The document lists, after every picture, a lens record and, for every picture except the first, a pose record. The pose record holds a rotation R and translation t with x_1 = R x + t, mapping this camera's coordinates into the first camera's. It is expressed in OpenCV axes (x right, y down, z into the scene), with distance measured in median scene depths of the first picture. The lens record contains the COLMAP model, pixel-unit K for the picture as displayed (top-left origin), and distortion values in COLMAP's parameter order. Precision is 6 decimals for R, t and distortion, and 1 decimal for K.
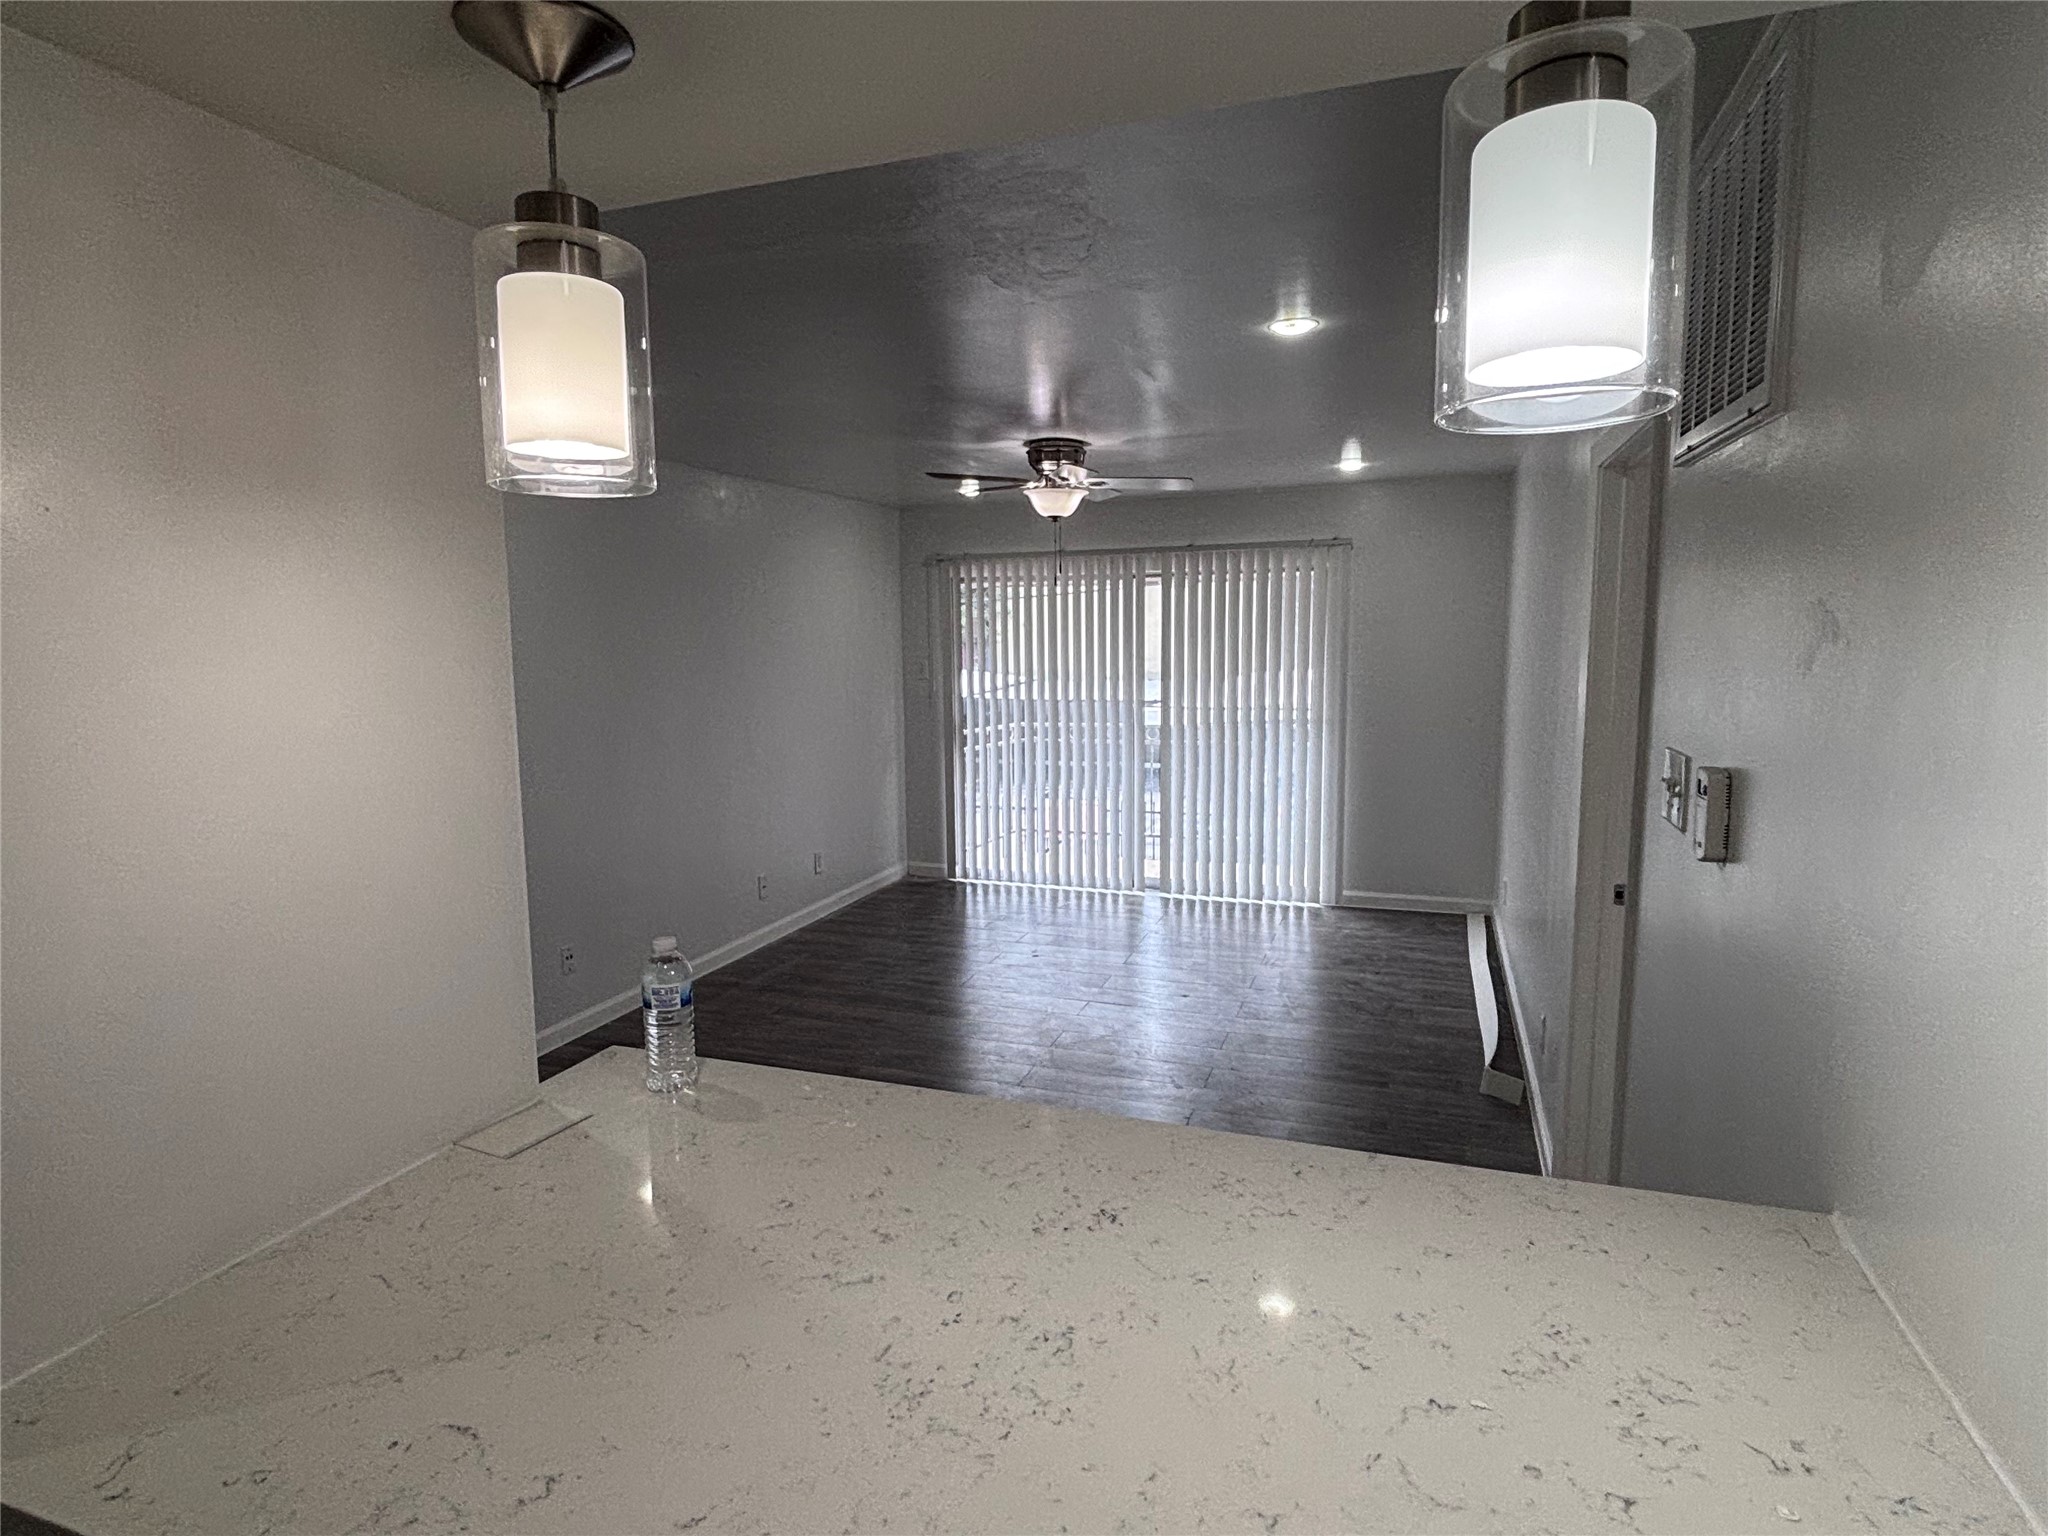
lens RADIAL K [[1131.1, 0, 1012.3], [0, 1131.1, 770.4], [0, 0, 1]] dist [0.047077, 0.000056]
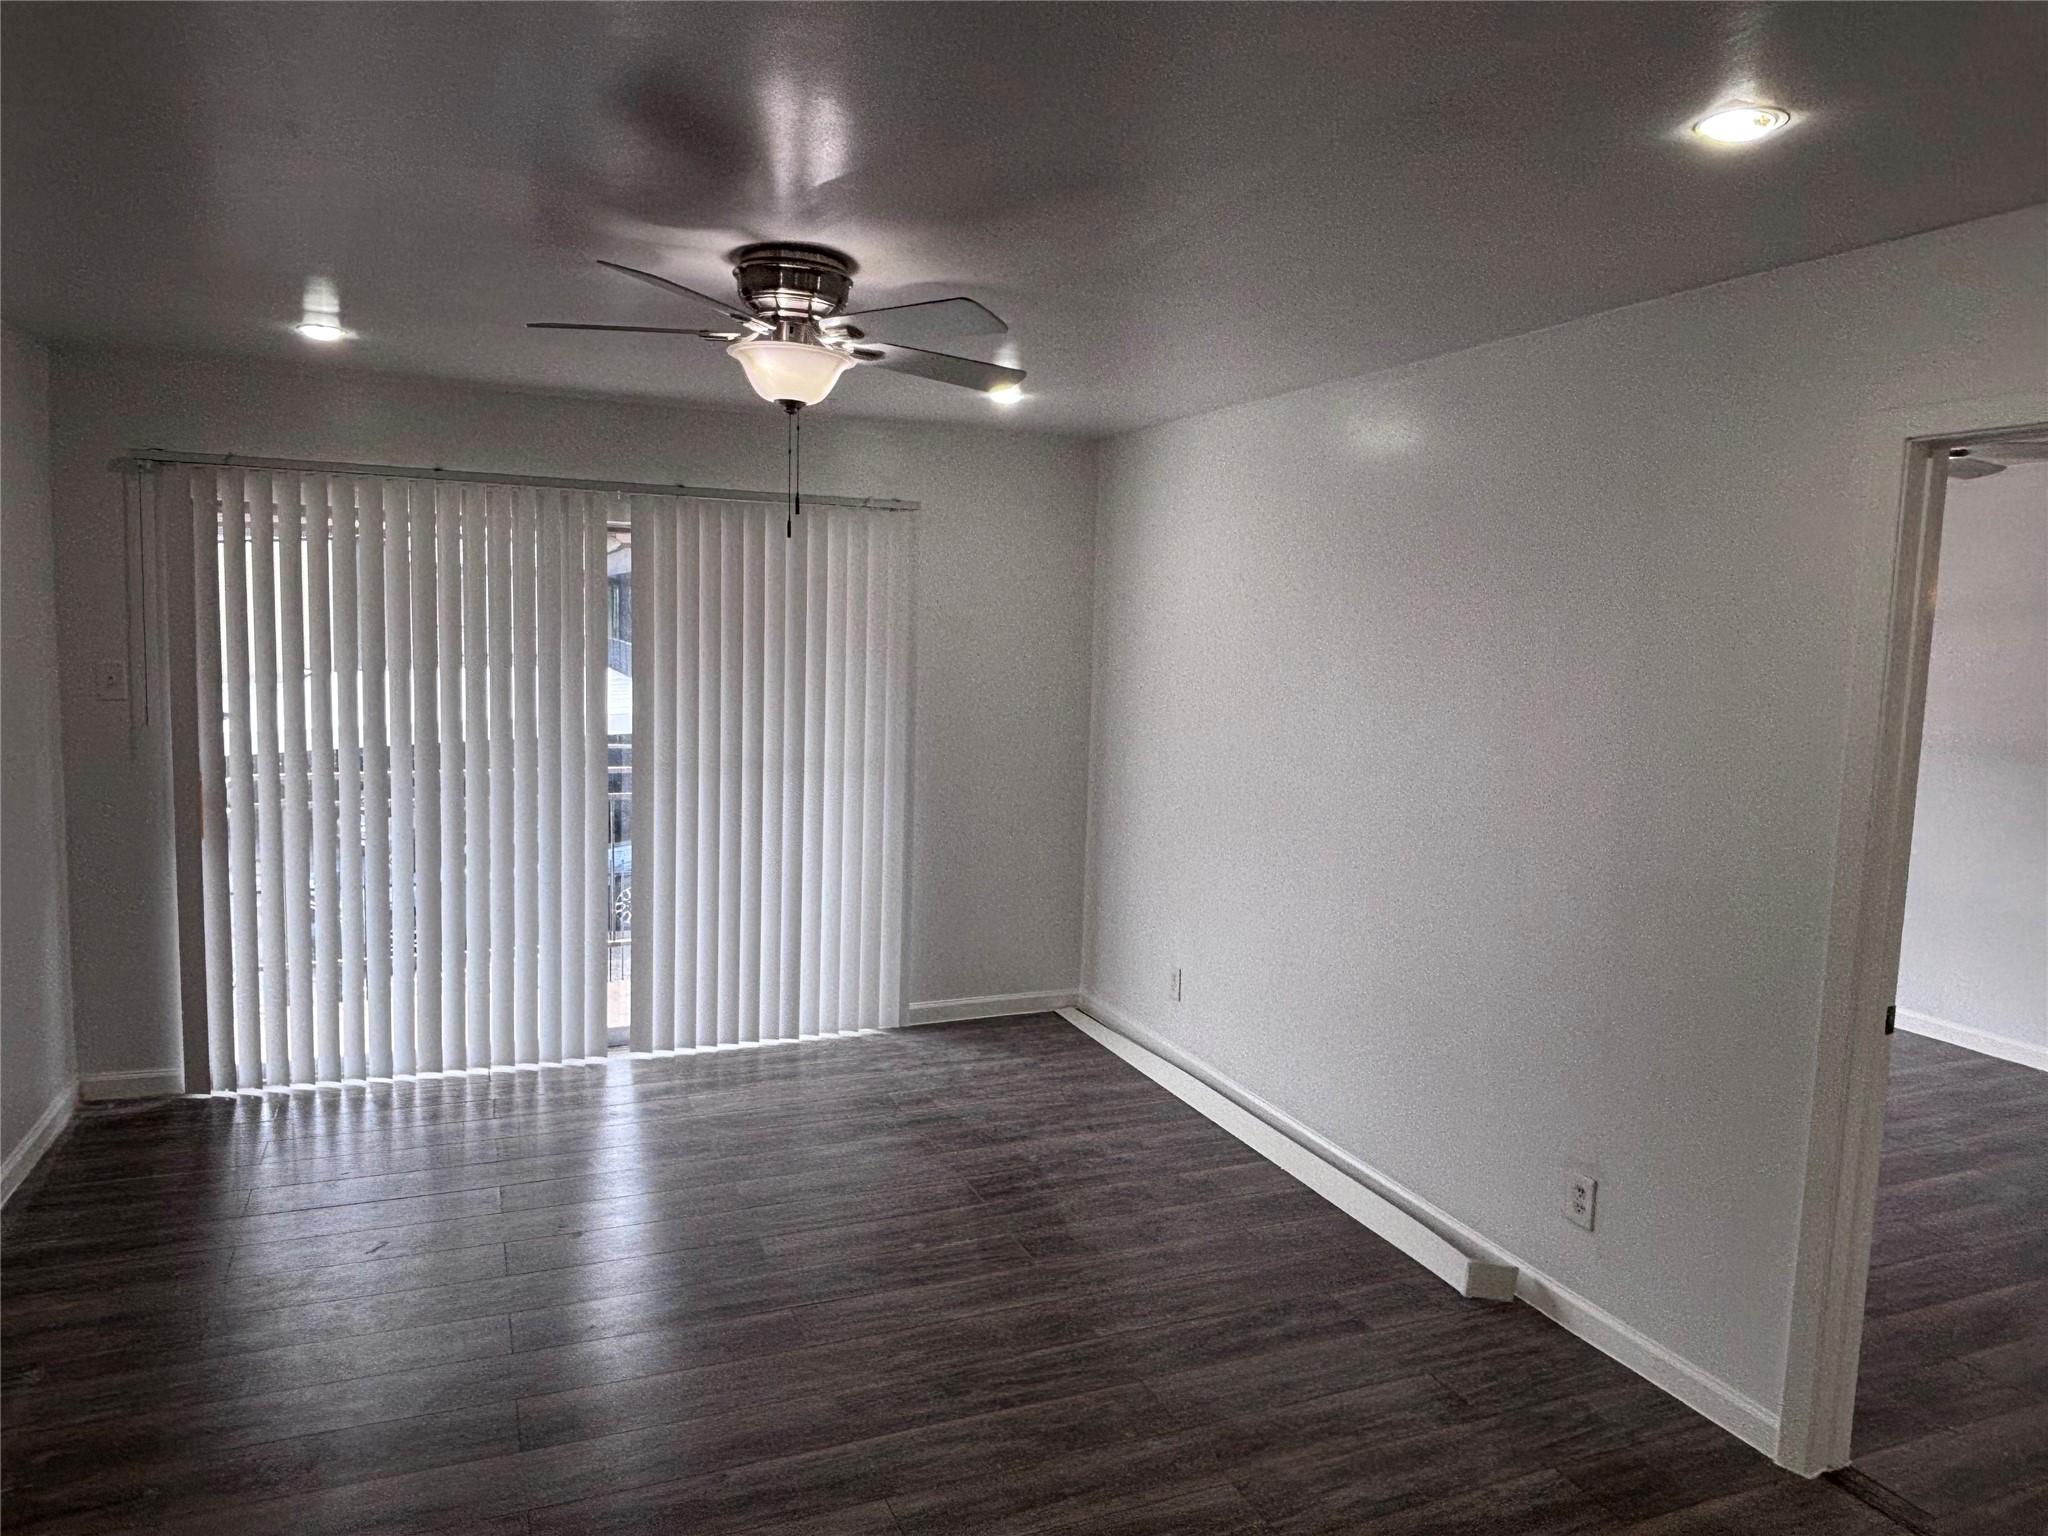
lens RADIAL K [[1337.0, 0, 1029.0], [0, 1337.0, 777.9], [0, 0, 1]] dist [0.042577, -0.090303]
pose [[0.724606, -0.043240, 0.687805, -0.216617], [0.046930, 0.998809, 0.013350, -0.041320], [-0.687563, 0.022605, 0.725772, 0.348068]]
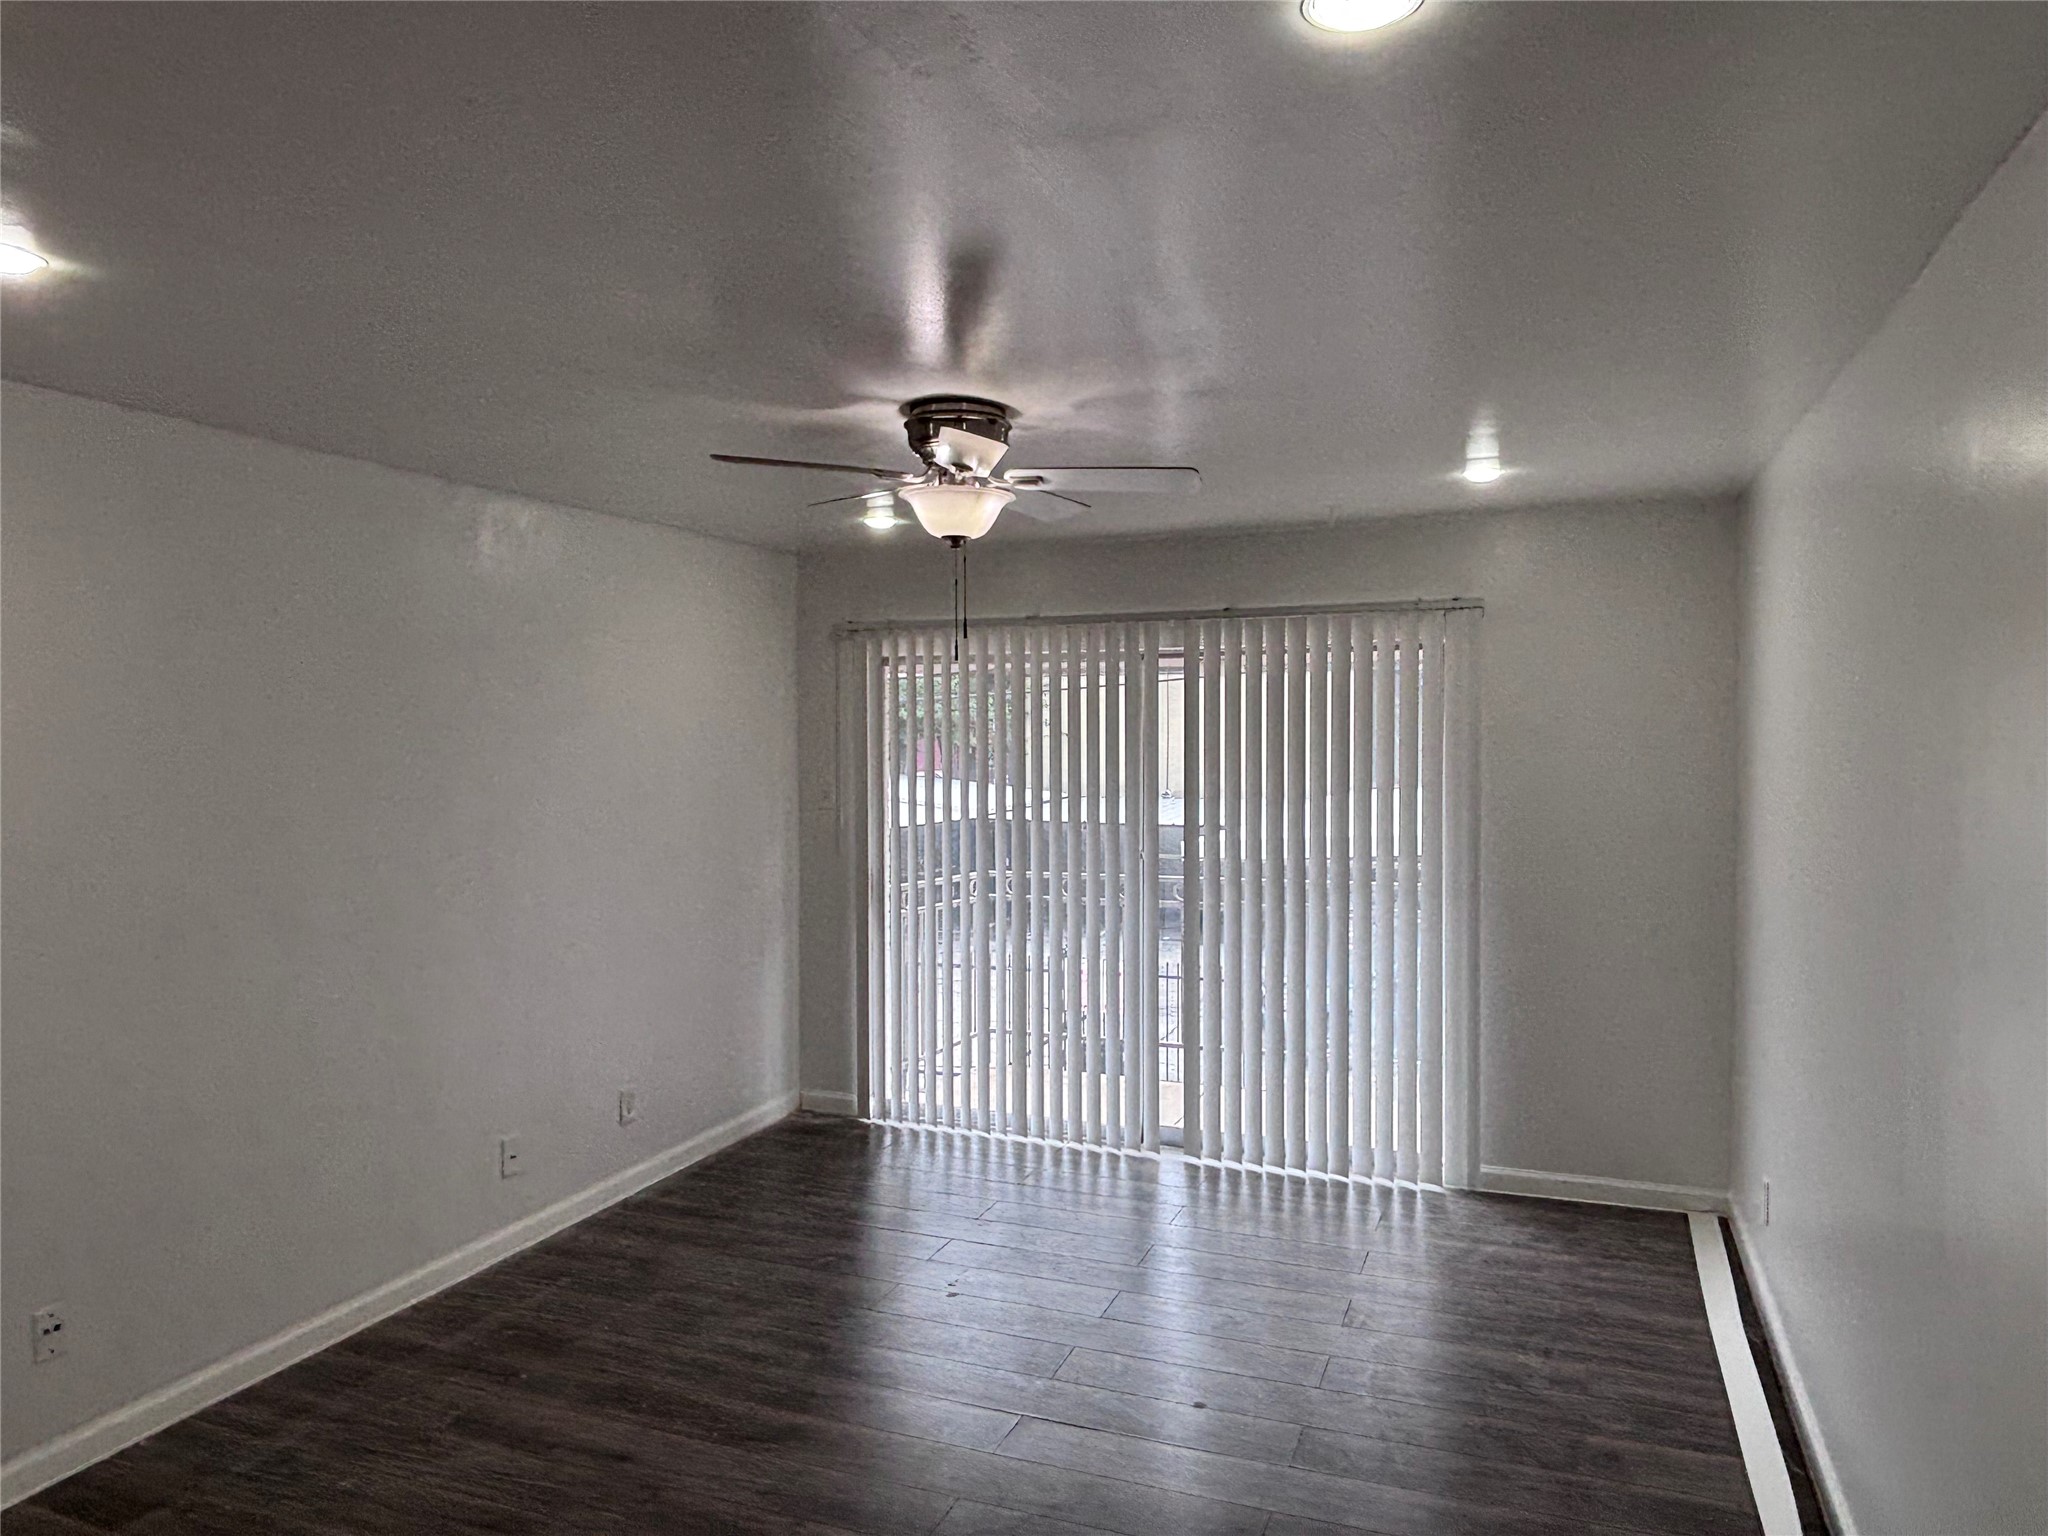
lens RADIAL K [[1350.1, 0, 1024.0], [0, 1350.1, 768.0], [0, 0, 1]] dist [0.057943, -0.080925]
pose [[0.999565, 0.010603, -0.027506, 0.064054], [-0.013250, 0.995104, -0.097938, -0.032308], [0.026333, 0.098260, 0.994812, 0.245483]]
